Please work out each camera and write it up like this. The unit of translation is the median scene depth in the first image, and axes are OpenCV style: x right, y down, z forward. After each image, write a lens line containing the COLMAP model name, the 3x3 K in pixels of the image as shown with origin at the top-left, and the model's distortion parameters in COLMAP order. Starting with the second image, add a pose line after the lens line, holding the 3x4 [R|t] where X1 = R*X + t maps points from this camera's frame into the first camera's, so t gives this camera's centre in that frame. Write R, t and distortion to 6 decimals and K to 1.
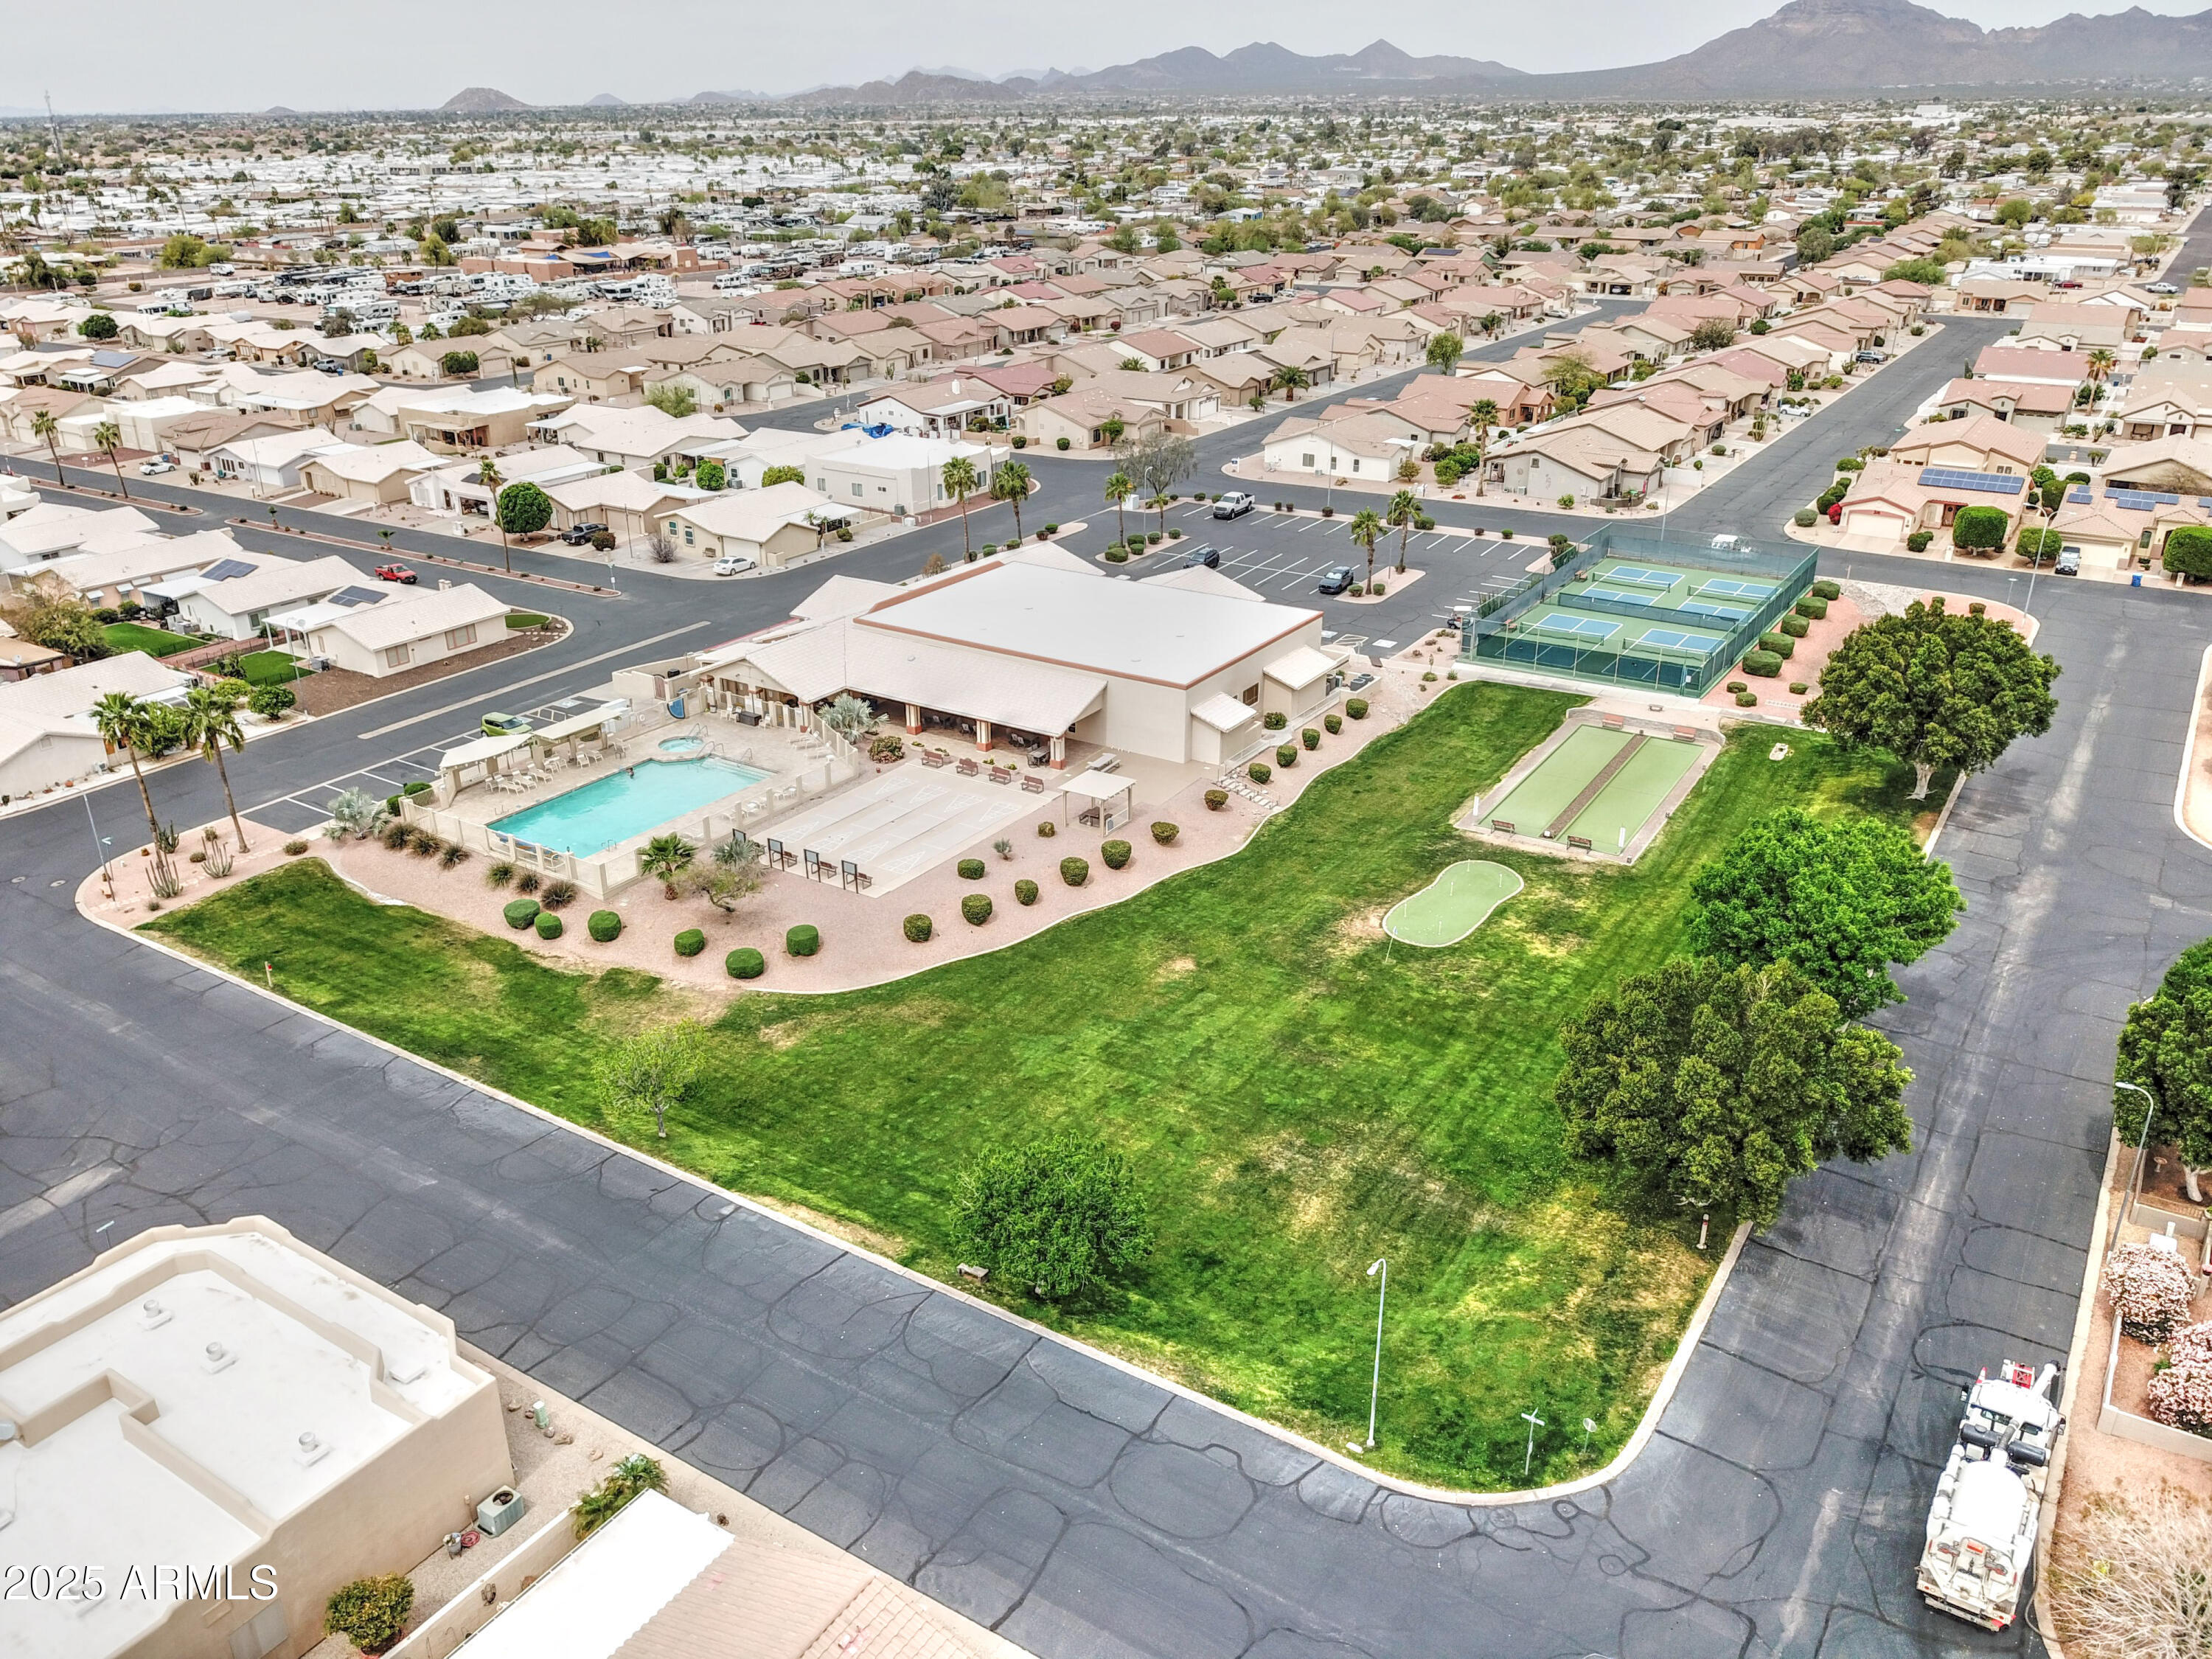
lens RADIAL K [[1674.3, 0, 1107.7], [0, 1674.3, 828.0], [0, 0, 1]] dist [0.007439, 0.002380]
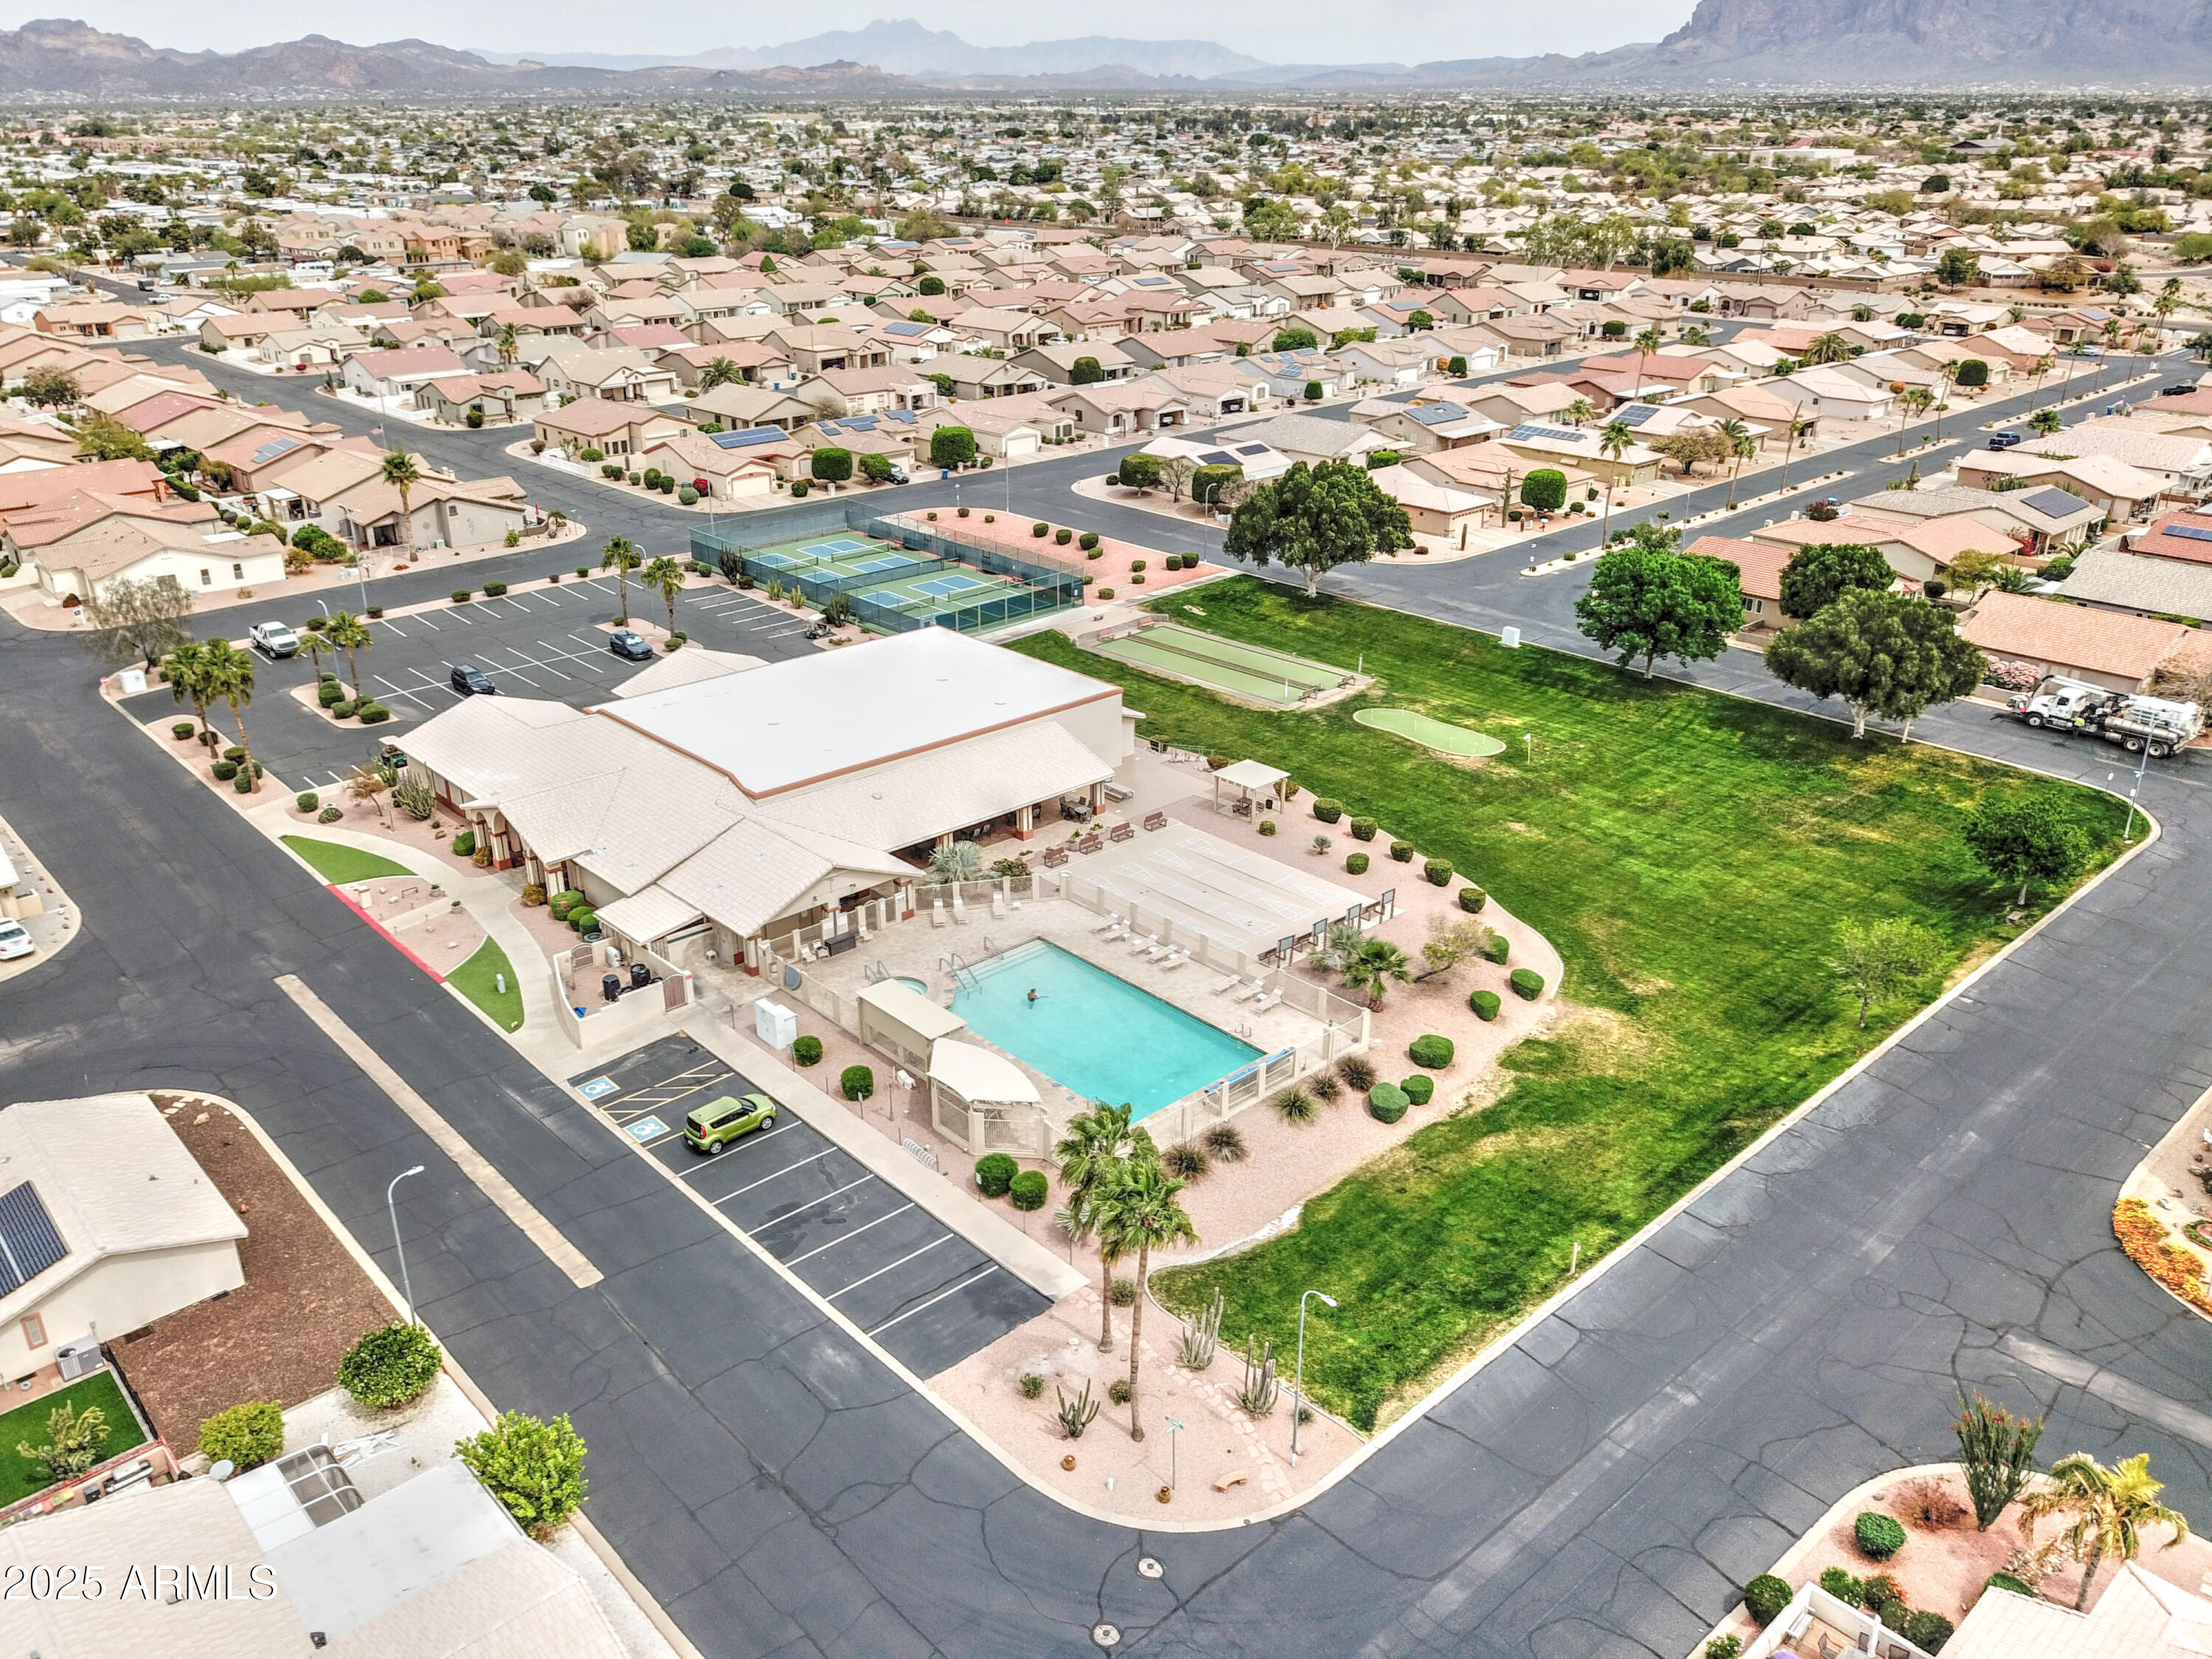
lens RADIAL K [[1692.0, 0, 1107.7], [0, 1692.0, 832.7], [0, 0, 1]] dist [0.047809, -0.001272]
pose [[0.252626, -0.378050, 0.890650, -1.051484], [0.388829, 0.882575, 0.264334, -0.329504], [-0.885998, 0.279533, 0.369958, 0.769819]]
